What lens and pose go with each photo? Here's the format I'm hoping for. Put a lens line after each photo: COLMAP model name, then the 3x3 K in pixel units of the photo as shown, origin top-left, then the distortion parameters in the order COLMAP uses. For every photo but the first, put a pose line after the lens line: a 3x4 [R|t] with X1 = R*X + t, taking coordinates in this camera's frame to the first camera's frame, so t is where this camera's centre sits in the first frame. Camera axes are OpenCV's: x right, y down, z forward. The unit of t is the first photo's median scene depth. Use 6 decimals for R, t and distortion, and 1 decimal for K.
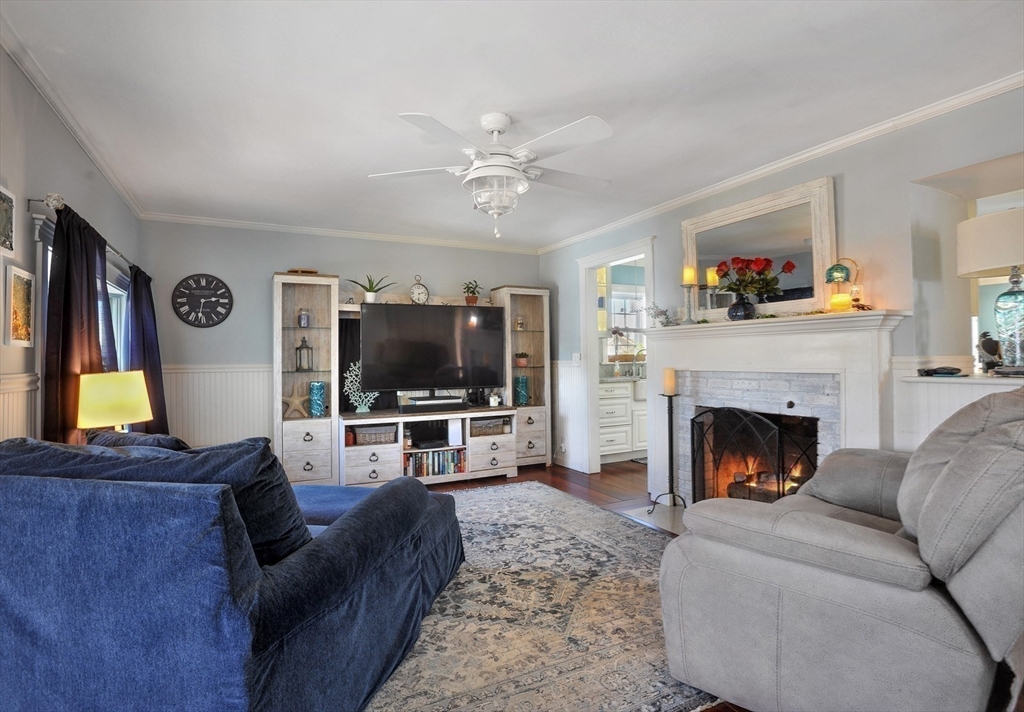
lens RADIAL K [[545.7, 0, 509.4], [0, 545.7, 346.1], [0, 0, 1]] dist [-0.042877, 0.013957]
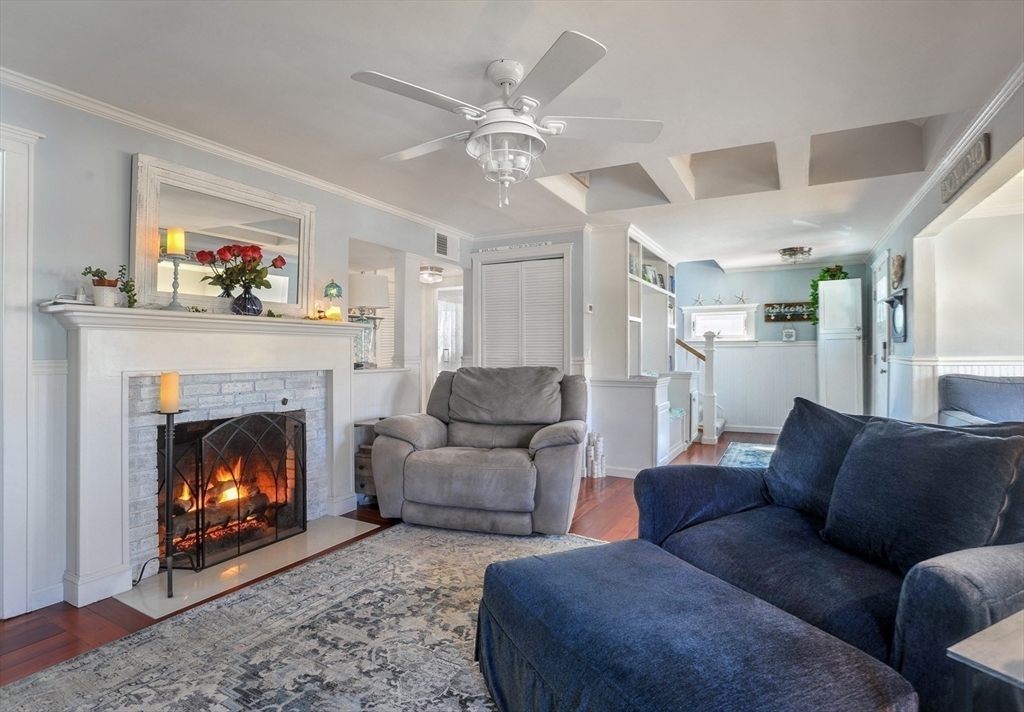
lens RADIAL K [[545.7, 0, 504.3], [0, 545.7, 357.8], [0, 0, 1]] dist [-0.042877, 0.013957]
pose [[-0.563457, 0.004046, 0.826136, -0.577028], [-0.007691, 0.999919, -0.010142, 0.029643], [-0.826110, -0.012069, -0.563380, 1.199889]]
